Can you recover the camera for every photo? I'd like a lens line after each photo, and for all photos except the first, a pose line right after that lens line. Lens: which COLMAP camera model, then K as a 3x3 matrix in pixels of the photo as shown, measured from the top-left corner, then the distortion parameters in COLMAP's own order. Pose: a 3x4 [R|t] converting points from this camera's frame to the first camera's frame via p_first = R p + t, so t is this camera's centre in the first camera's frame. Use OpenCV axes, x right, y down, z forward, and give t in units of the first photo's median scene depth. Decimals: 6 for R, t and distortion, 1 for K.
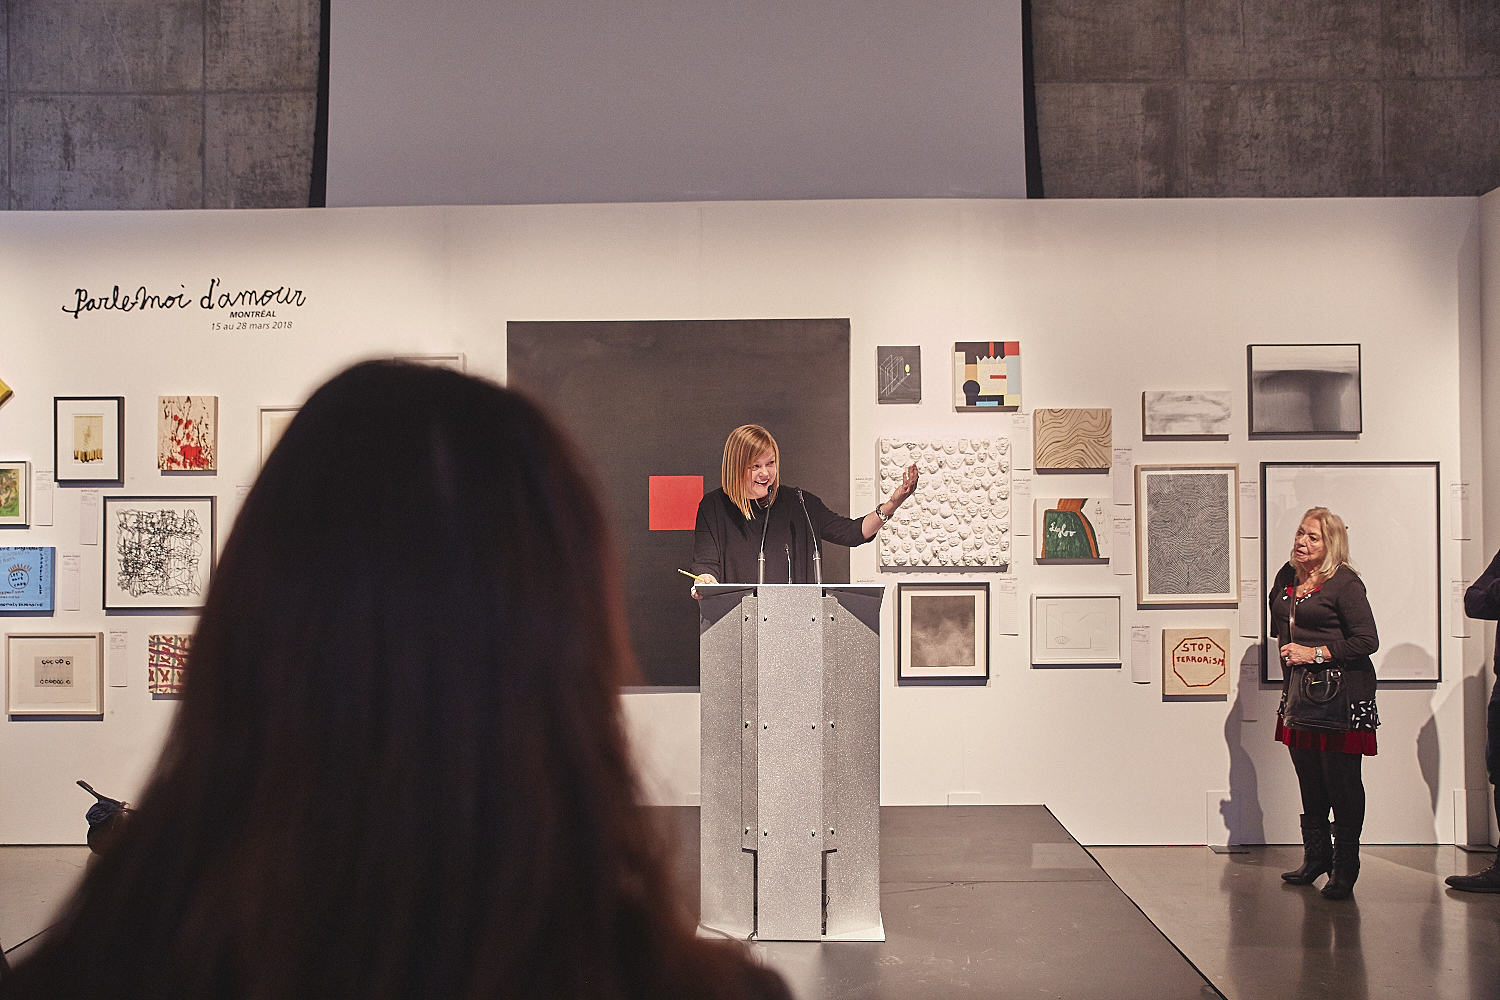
lens RADIAL K [[1248.8, 0, 750.0], [0, 1248.8, 500.0], [0, 0, 1]] dist [-0.087672, 0.124341]
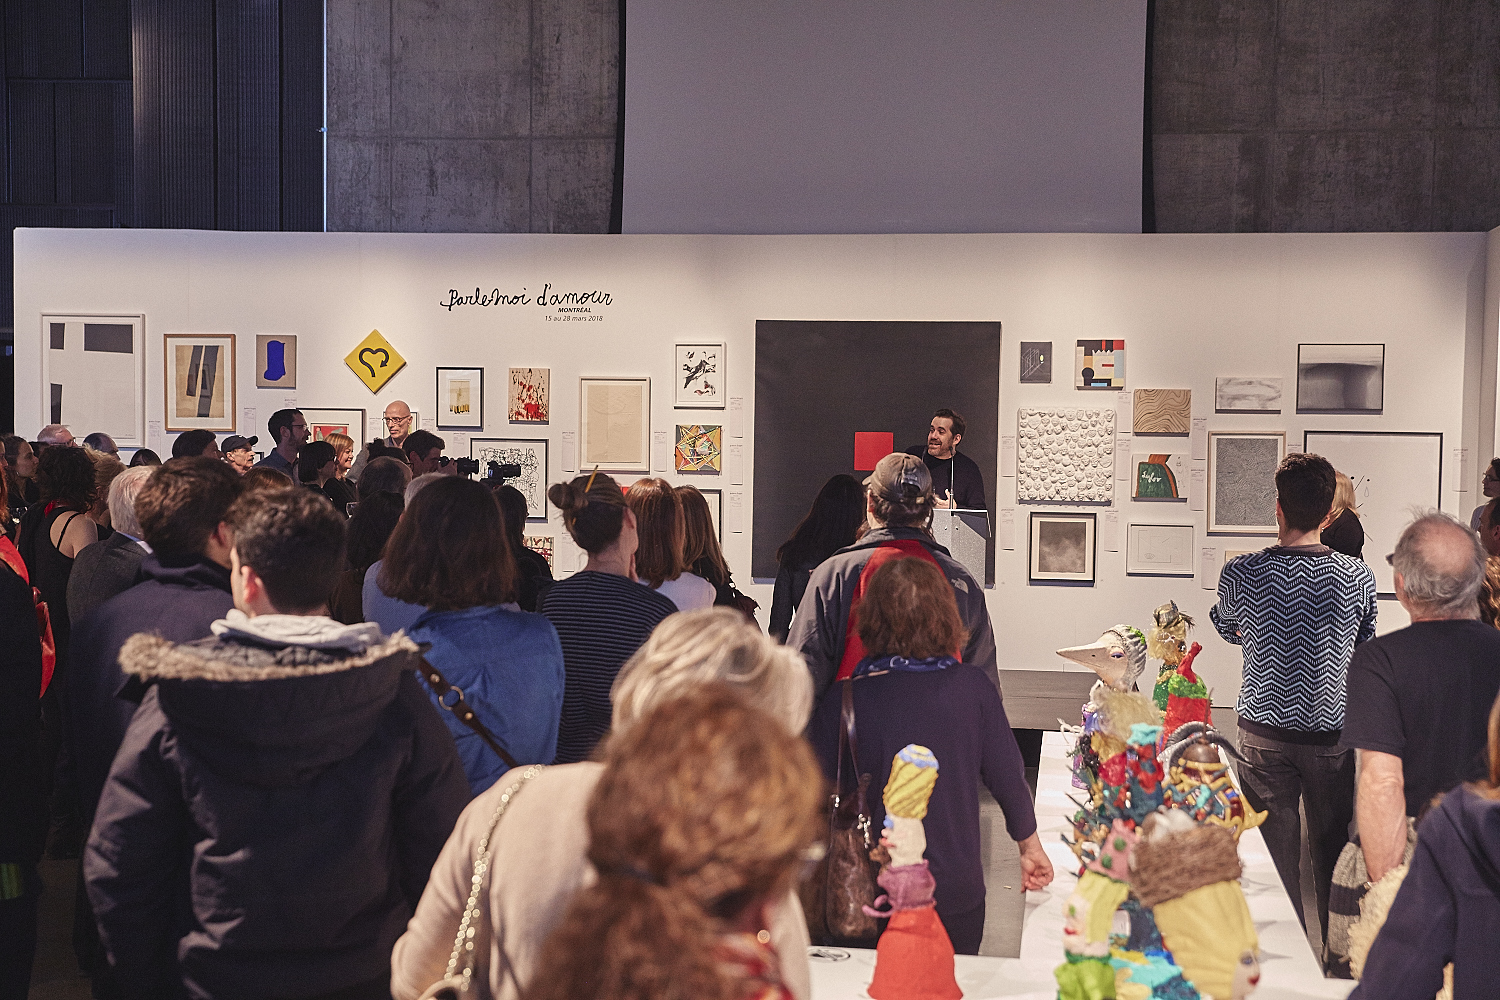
lens RADIAL K [[2016.1, 0, 750.0], [0, 2016.1, 500.0], [0, 0, 1]] dist [0.081174, 0.065195]
pose [[0.991597, 0.024132, -0.127094, 0.092724], [-0.016765, 0.998134, 0.058721, -0.073807], [0.128274, -0.056097, 0.990151, -1.271290]]
